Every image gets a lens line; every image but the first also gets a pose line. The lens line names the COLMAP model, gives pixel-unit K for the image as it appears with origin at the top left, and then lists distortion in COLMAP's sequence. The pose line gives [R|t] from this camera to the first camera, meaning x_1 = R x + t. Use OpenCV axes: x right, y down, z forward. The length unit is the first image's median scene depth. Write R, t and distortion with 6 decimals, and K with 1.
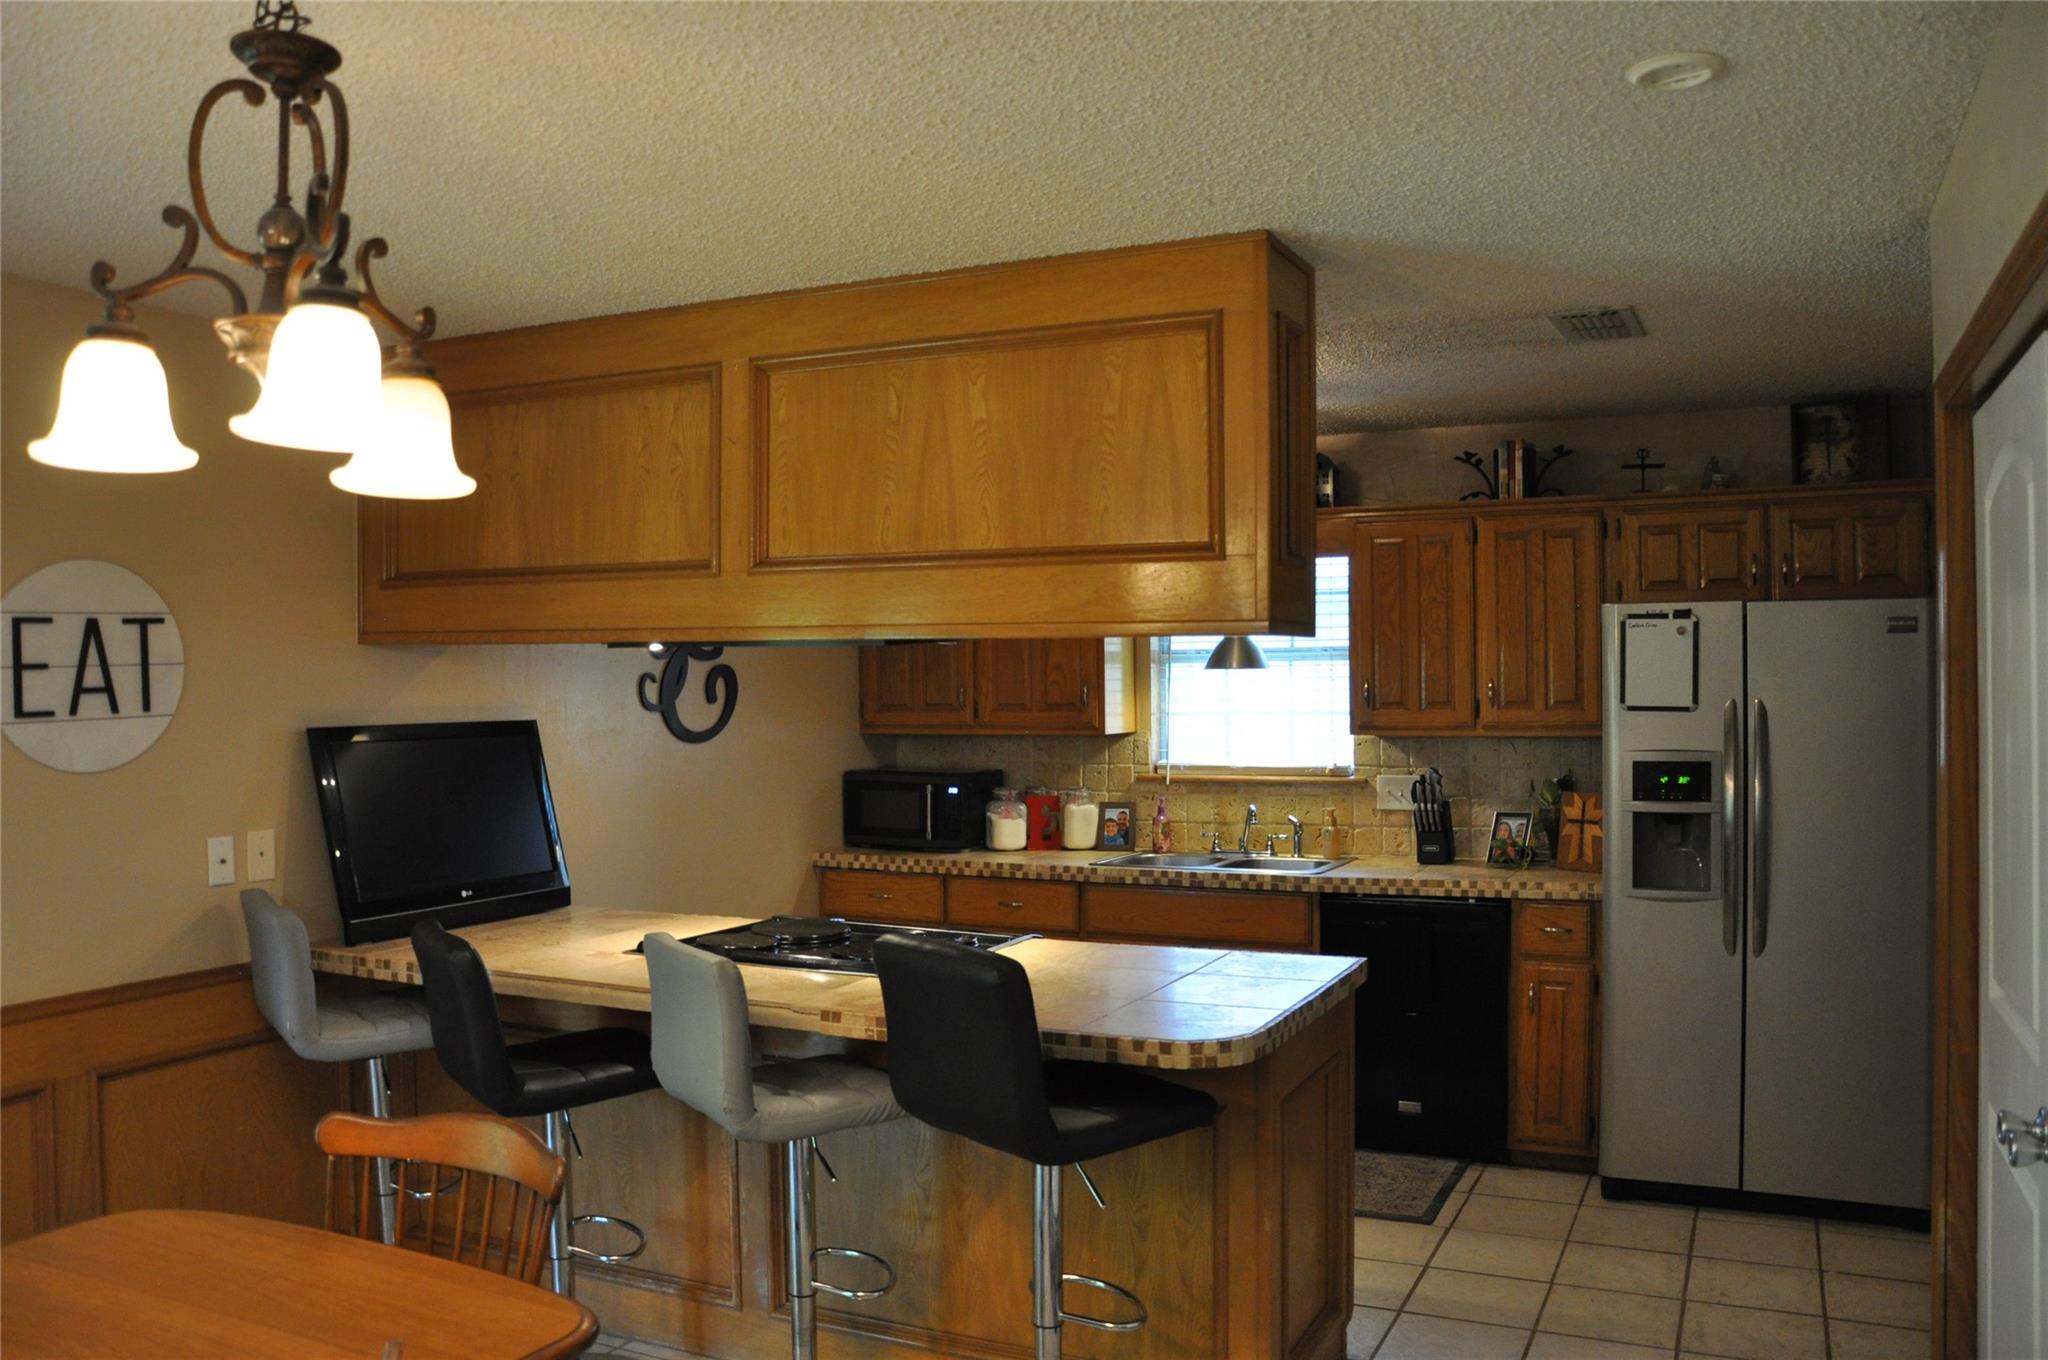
lens RADIAL K [[1571.6, 0, 1020.4], [0, 1571.6, 691.6], [0, 0, 1]] dist [-0.166279, 0.126981]
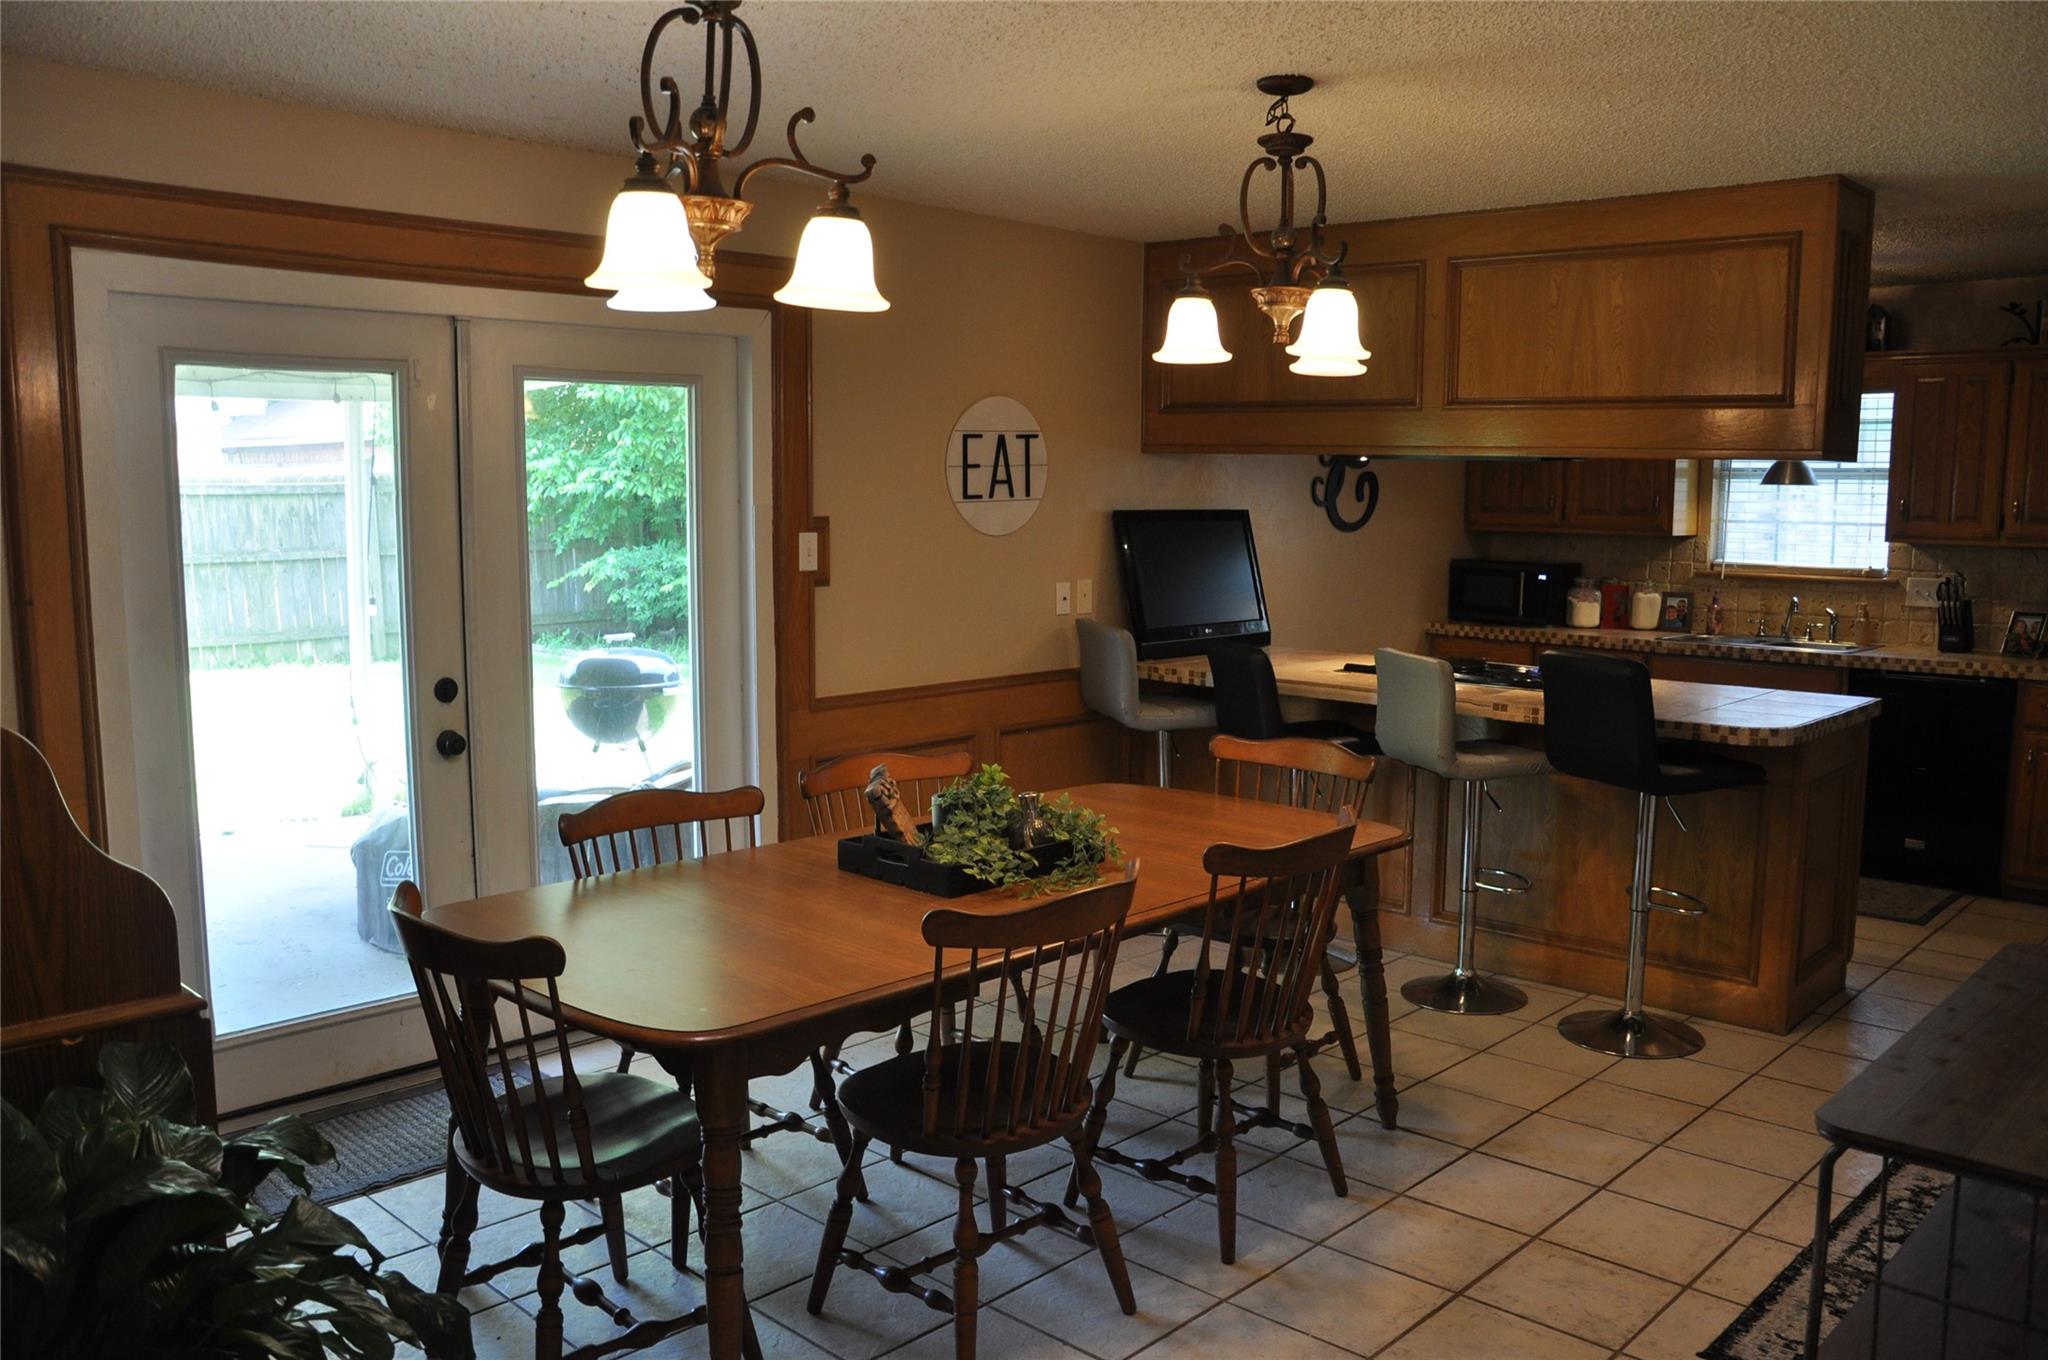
lens RADIAL K [[1571.6, 0, 1020.4], [0, 1571.6, 691.6], [0, 0, 1]] dist [-0.166279, 0.126981]
pose [[0.949139, 0.053240, -0.310325, -0.060374], [-0.014944, 0.992107, 0.124502, 0.007960], [0.314504, -0.113532, 0.942442, -0.346774]]
